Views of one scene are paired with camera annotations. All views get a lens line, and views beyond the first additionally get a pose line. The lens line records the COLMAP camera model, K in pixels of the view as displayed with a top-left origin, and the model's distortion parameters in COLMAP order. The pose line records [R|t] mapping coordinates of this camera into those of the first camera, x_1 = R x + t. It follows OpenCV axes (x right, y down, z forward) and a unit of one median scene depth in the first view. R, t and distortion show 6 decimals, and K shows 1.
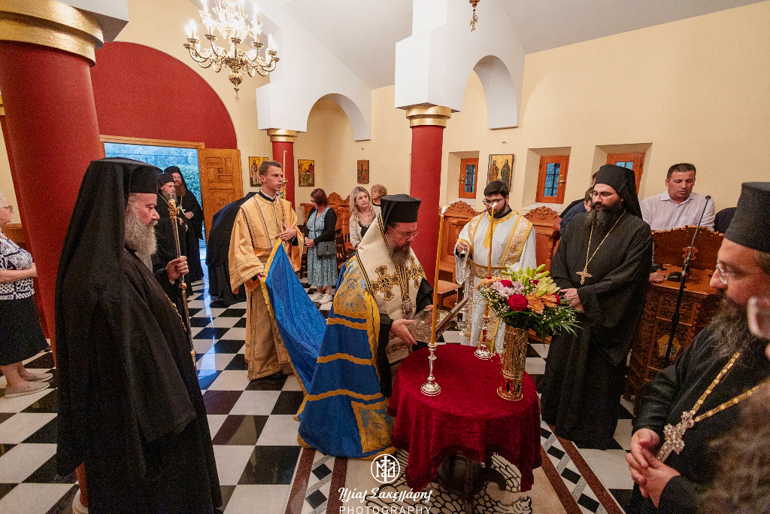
lens RADIAL K [[351.7, 0, 385.0], [0, 351.7, 257.0], [0, 0, 1]] dist [0.000169, -0.001351]
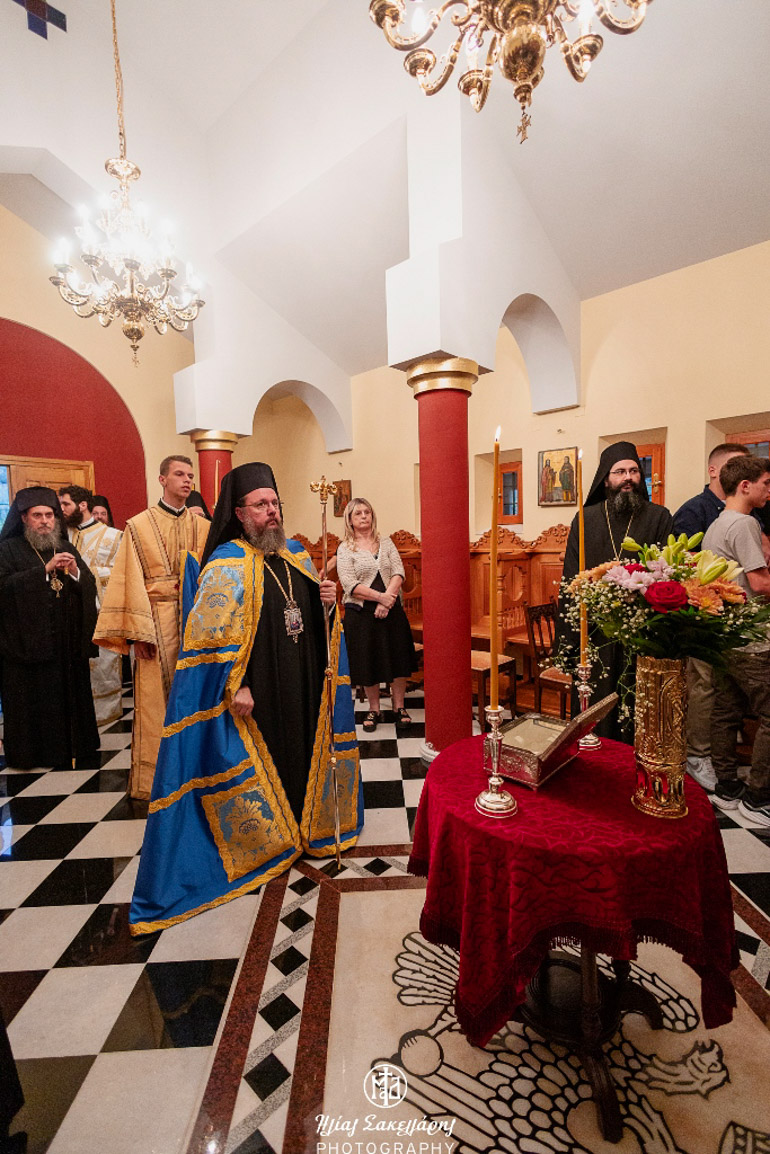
lens RADIAL K [[527.1, 0, 388.4], [0, 527.1, 577.8], [0, 0, 1]] dist [0.000169, -0.001351]
pose [[0.998713, -0.045974, 0.021413, -0.014832], [0.048587, 0.988374, -0.144069, 0.122988], [-0.014540, 0.144924, 0.989336, 0.179842]]
